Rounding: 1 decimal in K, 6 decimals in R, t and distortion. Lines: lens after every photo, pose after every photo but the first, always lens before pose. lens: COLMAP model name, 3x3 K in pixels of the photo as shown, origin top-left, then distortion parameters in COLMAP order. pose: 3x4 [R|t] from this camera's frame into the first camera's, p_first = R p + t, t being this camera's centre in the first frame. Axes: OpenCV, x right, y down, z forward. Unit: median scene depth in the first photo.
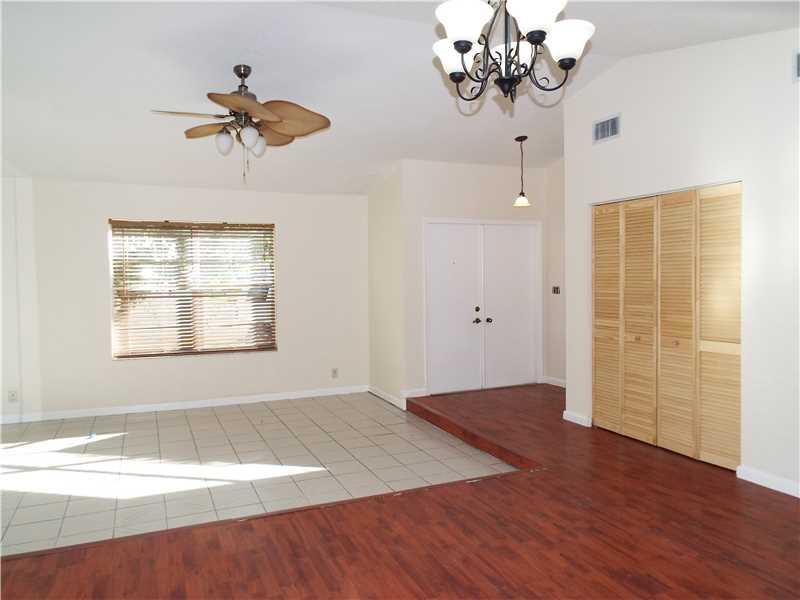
lens RADIAL K [[573.3, 0, 403.3], [0, 573.3, 300.7], [0, 0, 1]] dist [-0.011106, 0.009699]
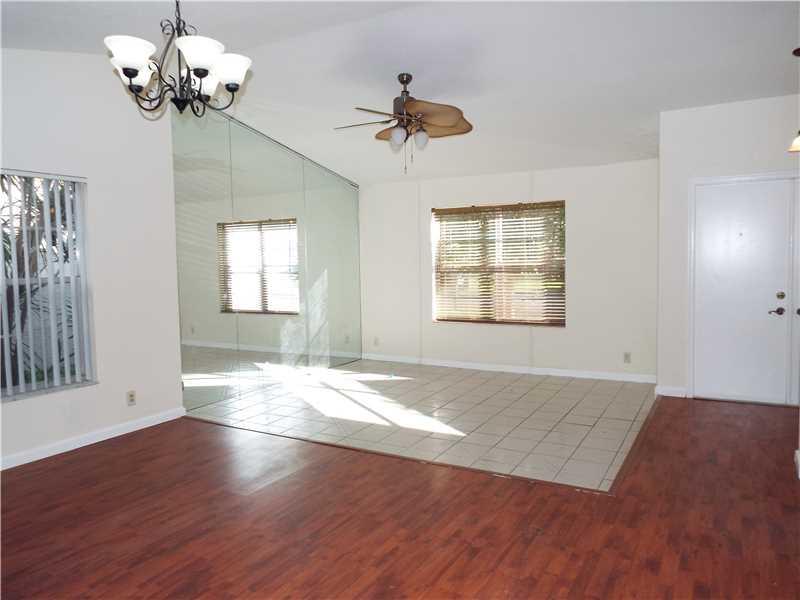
lens RADIAL K [[573.3, 0, 404.8], [0, 573.3, 297.5], [0, 0, 1]] dist [-0.011106, 0.009699]
pose [[0.602353, 0.051328, -0.796578, 0.529125], [-0.020832, 0.998601, 0.048592, -0.009908], [0.797958, -0.012675, 0.602580, 0.229204]]
